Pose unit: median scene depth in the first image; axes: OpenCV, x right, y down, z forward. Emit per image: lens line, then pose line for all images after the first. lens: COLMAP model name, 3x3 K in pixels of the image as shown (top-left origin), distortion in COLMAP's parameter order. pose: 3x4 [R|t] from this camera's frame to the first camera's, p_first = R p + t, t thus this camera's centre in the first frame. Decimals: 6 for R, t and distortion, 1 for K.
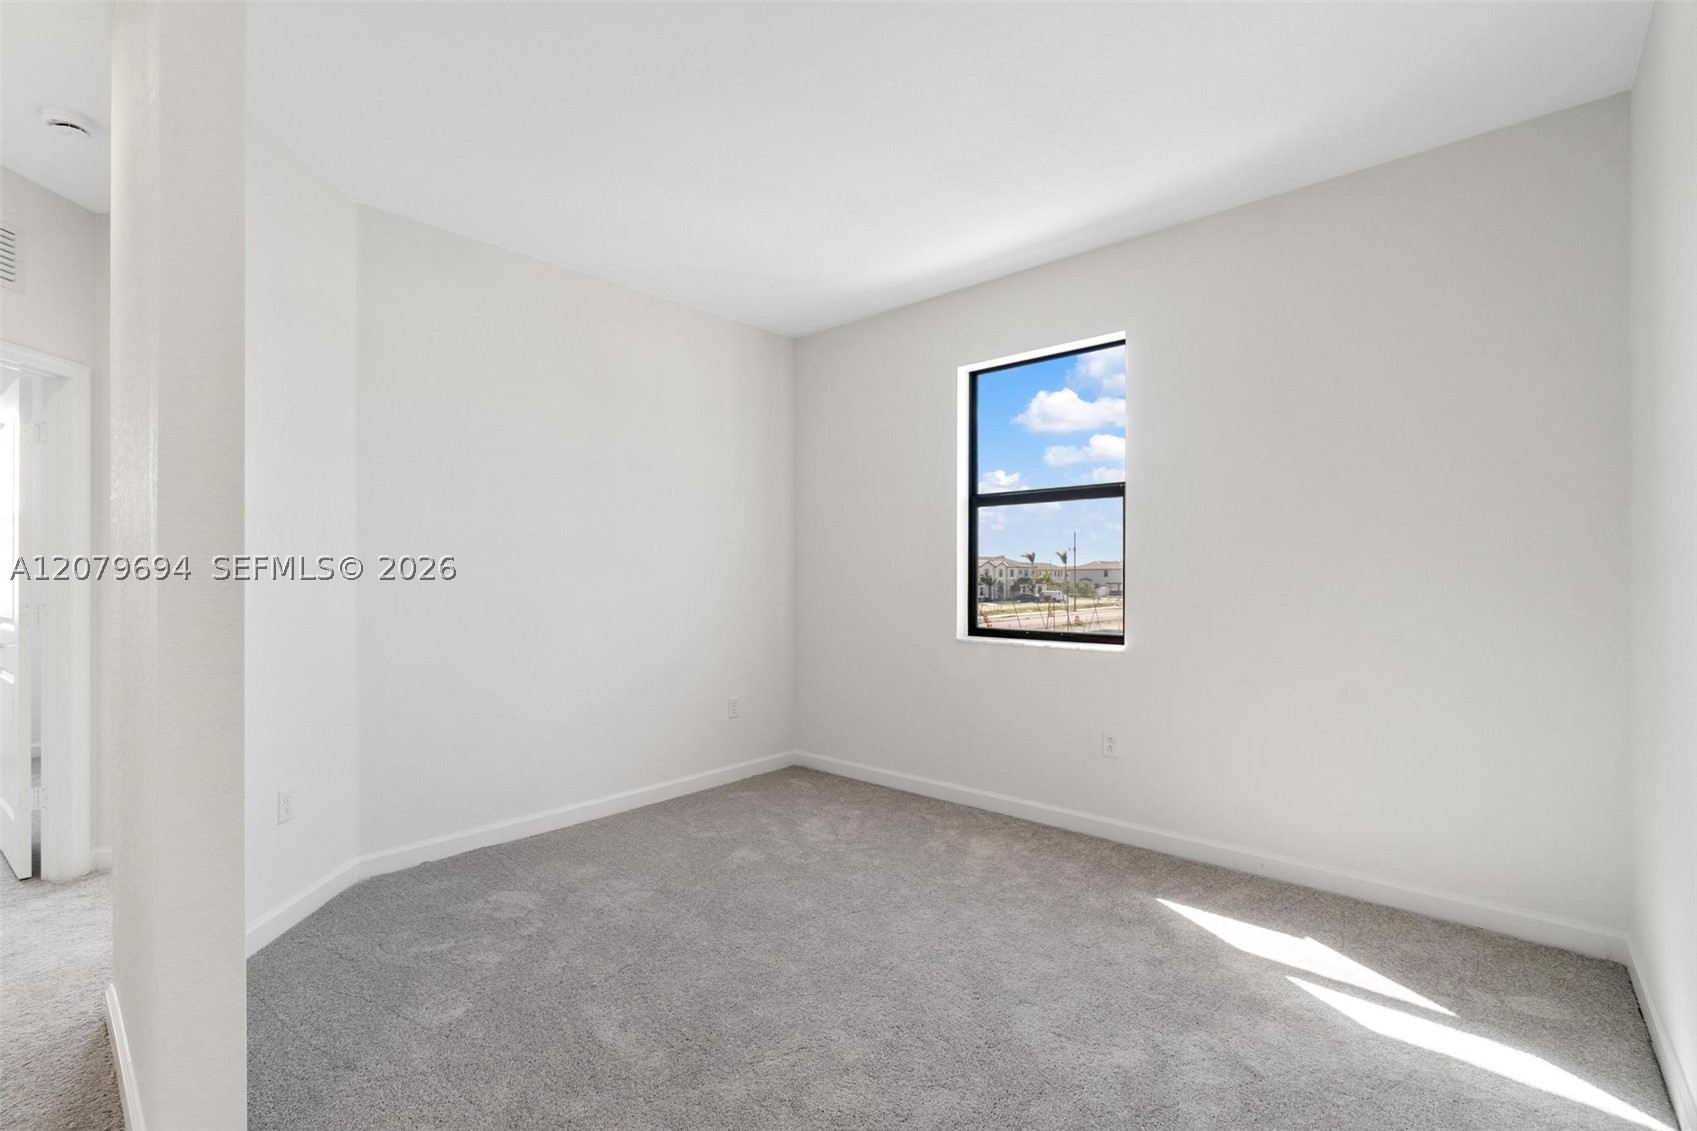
lens RADIAL K [[736.7, 0, 832.6], [0, 736.7, 577.2], [0, 0, 1]] dist [0.001609, 0.000203]
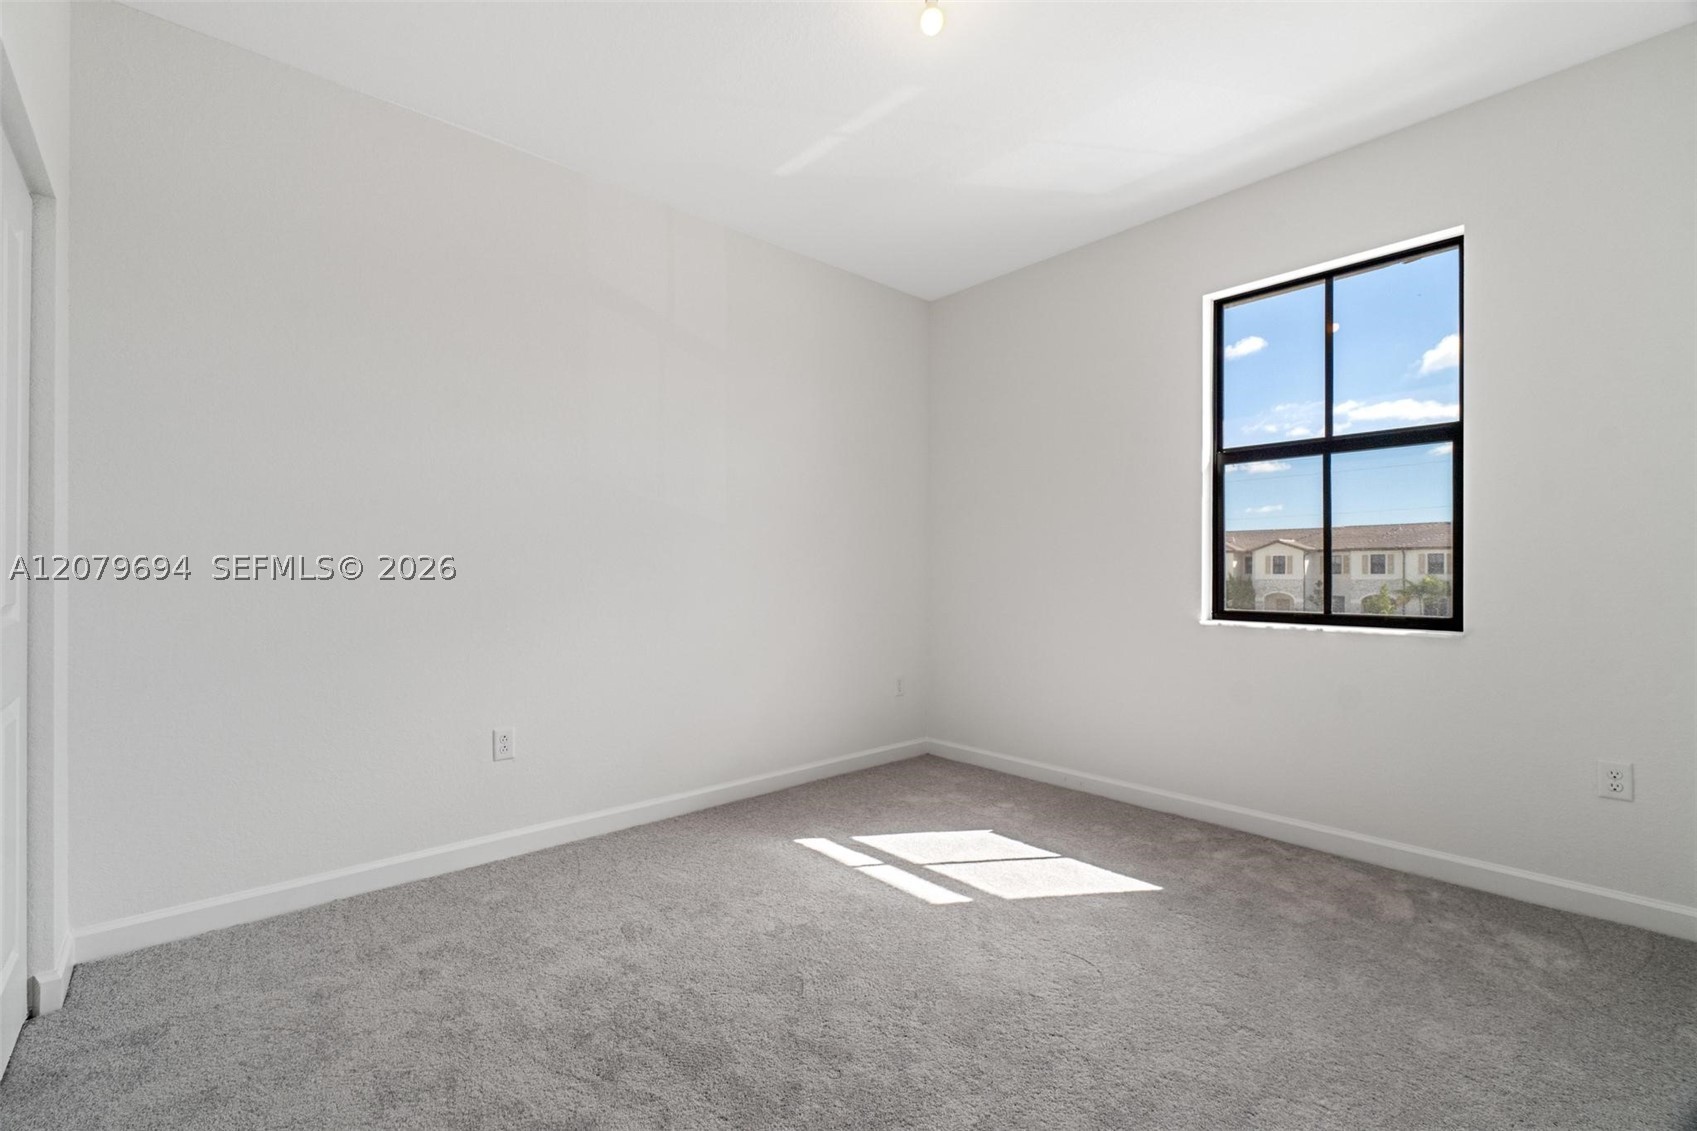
lens RADIAL K [[736.7, 0, 846.5], [0, 736.7, 559.5], [0, 0, 1]] dist [0.001609, 0.000203]
pose [[0.993495, -0.022154, -0.111704, -0.132398], [0.022450, 0.999747, 0.001392, 0.000782], [0.111645, -0.003891, 0.993741, 0.124537]]
